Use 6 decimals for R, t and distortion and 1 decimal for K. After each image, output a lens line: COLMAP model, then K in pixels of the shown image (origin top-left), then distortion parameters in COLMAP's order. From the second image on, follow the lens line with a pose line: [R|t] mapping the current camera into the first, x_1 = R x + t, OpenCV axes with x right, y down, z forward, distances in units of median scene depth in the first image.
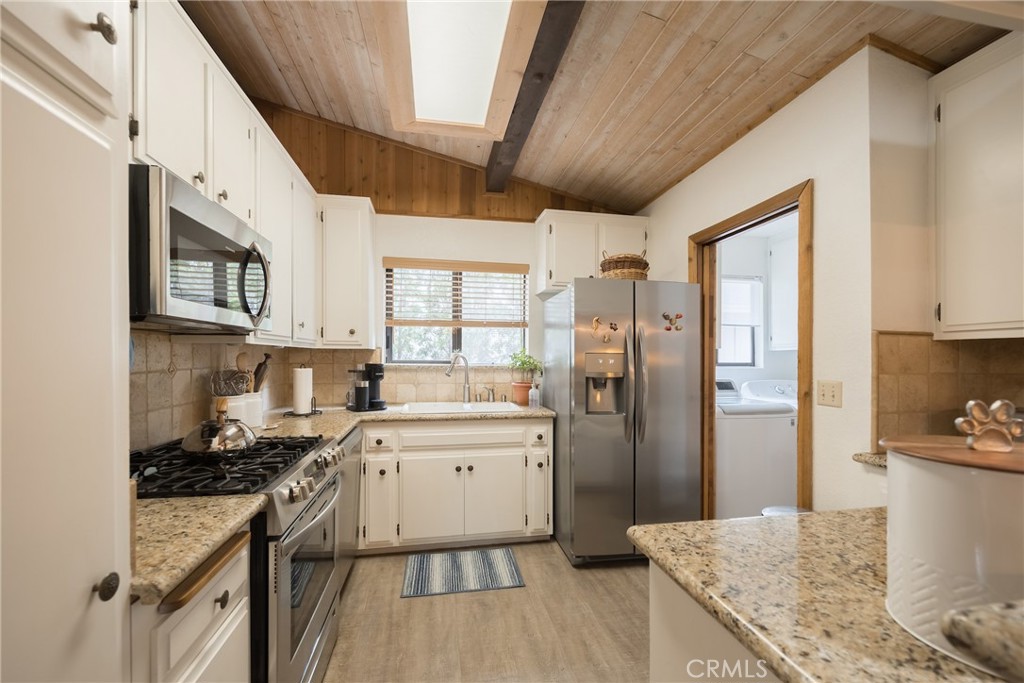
lens RADIAL K [[400.7, 0, 508.3], [0, 400.7, 342.9], [0, 0, 1]] dist [-0.002091, -0.000092]
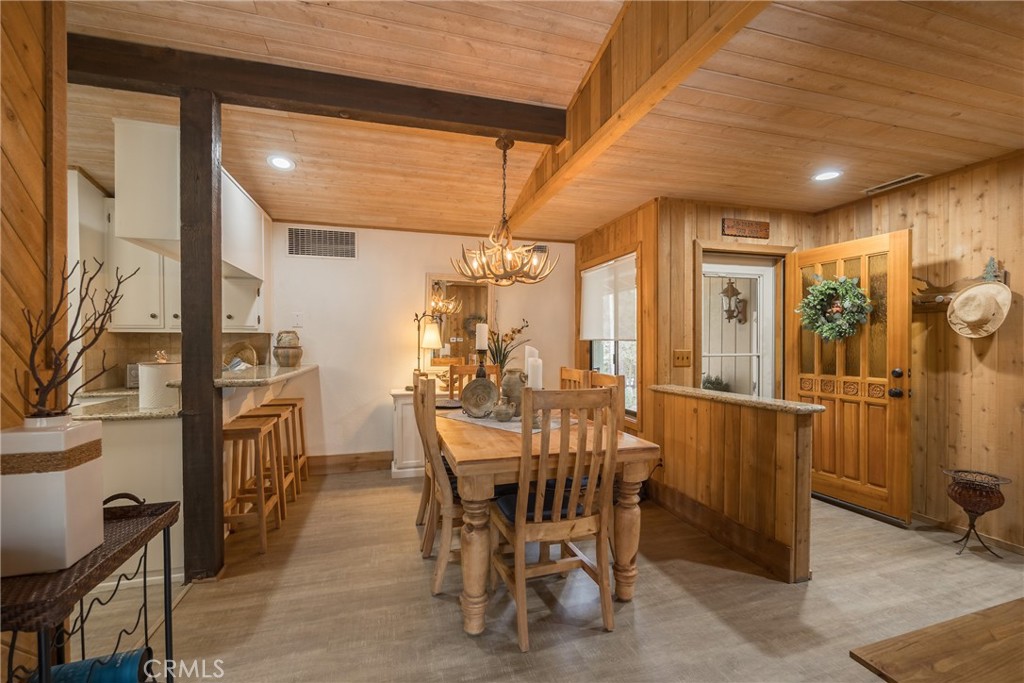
lens RADIAL K [[438.9, 0, 513.1], [0, 438.9, 348.4], [0, 0, 1]] dist [-0.000347, 0.000687]
pose [[-0.107342, -0.017524, 0.994068, -0.749078], [-0.038173, 0.999180, 0.013492, -0.019105], [-0.993489, -0.036498, -0.107923, -0.446782]]
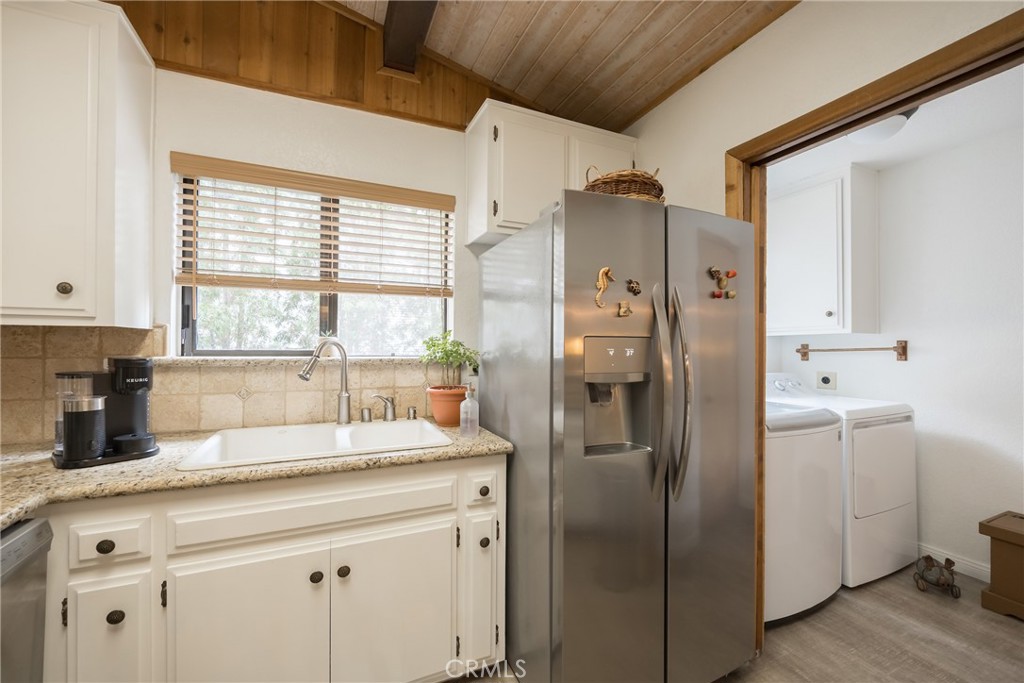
lens RADIAL K [[356.5, 0, 515.2], [0, 356.5, 335.7], [0, 0, 1]] dist [-0.001128, 0.000008]
pose [[0.956472, 0.007386, 0.291730, -0.020834], [-0.010599, 0.999899, 0.009435, 0.017027], [-0.291631, -0.012117, 0.956454, 0.468405]]
